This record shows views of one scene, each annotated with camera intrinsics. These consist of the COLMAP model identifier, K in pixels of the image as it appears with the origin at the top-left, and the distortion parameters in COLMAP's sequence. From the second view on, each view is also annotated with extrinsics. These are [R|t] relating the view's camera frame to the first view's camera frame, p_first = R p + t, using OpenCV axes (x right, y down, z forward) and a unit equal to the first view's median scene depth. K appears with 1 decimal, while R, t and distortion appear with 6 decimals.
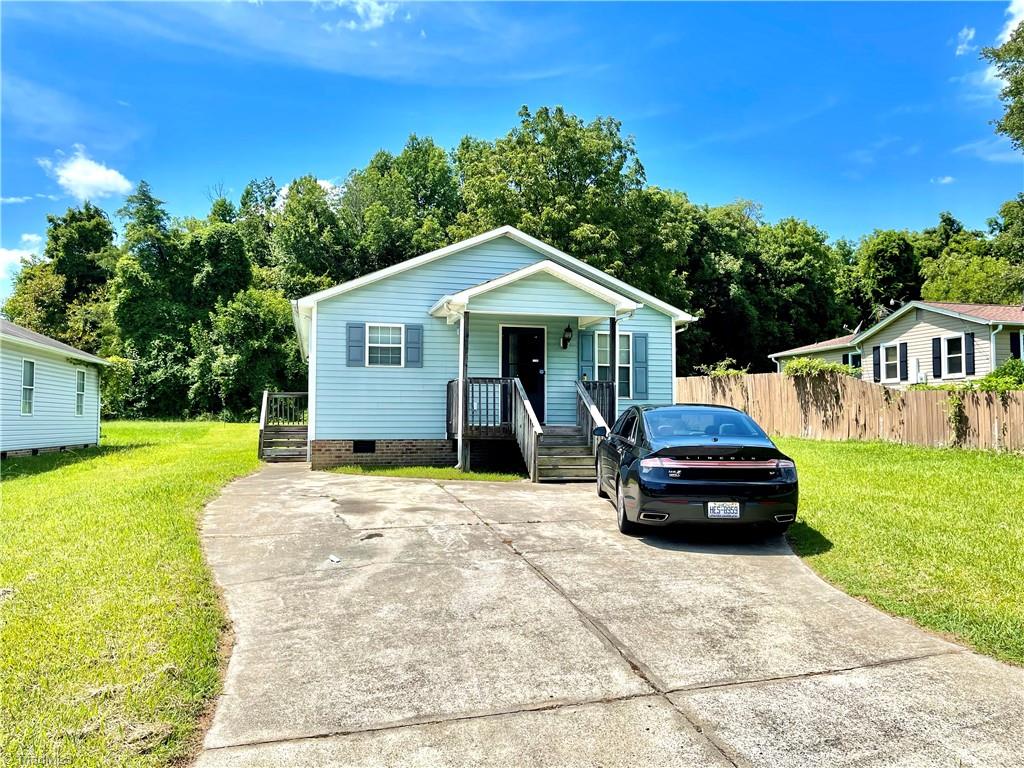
lens RADIAL K [[774.6, 0, 512.0], [0, 774.6, 384.0], [0, 0, 1]] dist [0.077317, -0.105844]
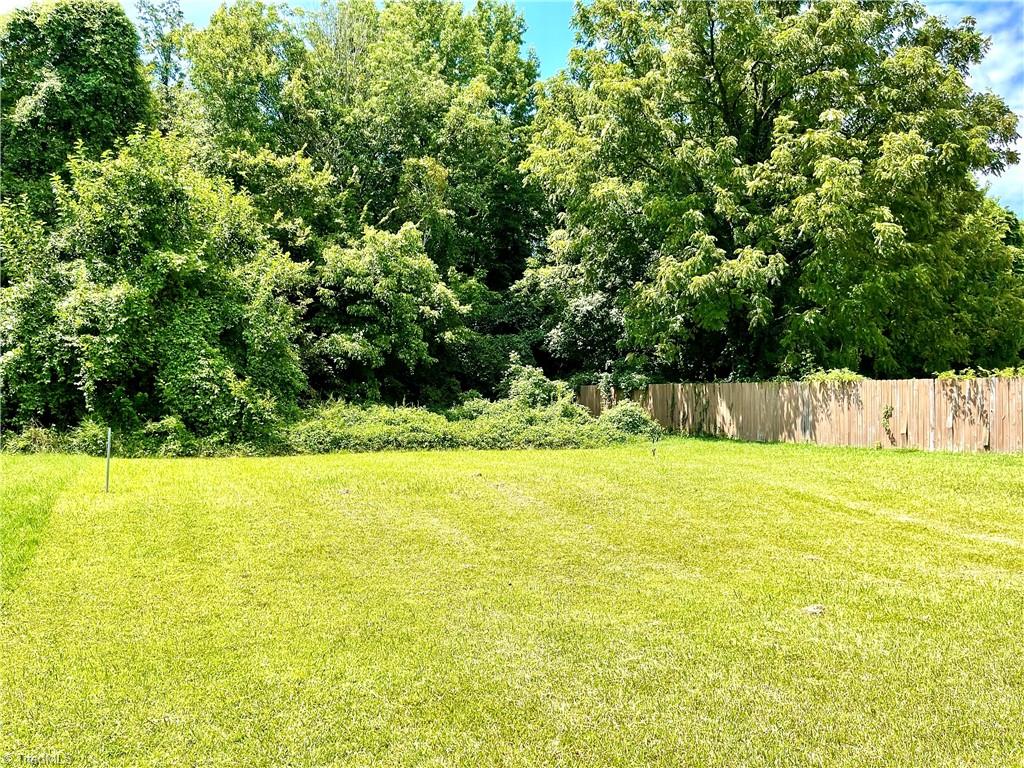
lens RADIAL K [[774.6, 0, 512.0], [0, 774.6, 384.0], [0, 0, 1]] dist [0.077317, -0.105844]
pose [[0.981962, 0.027629, 0.187048, -0.229738], [-0.024952, 0.999550, -0.016651, 0.015277], [-0.187424, 0.011683, 0.982210, 0.566177]]
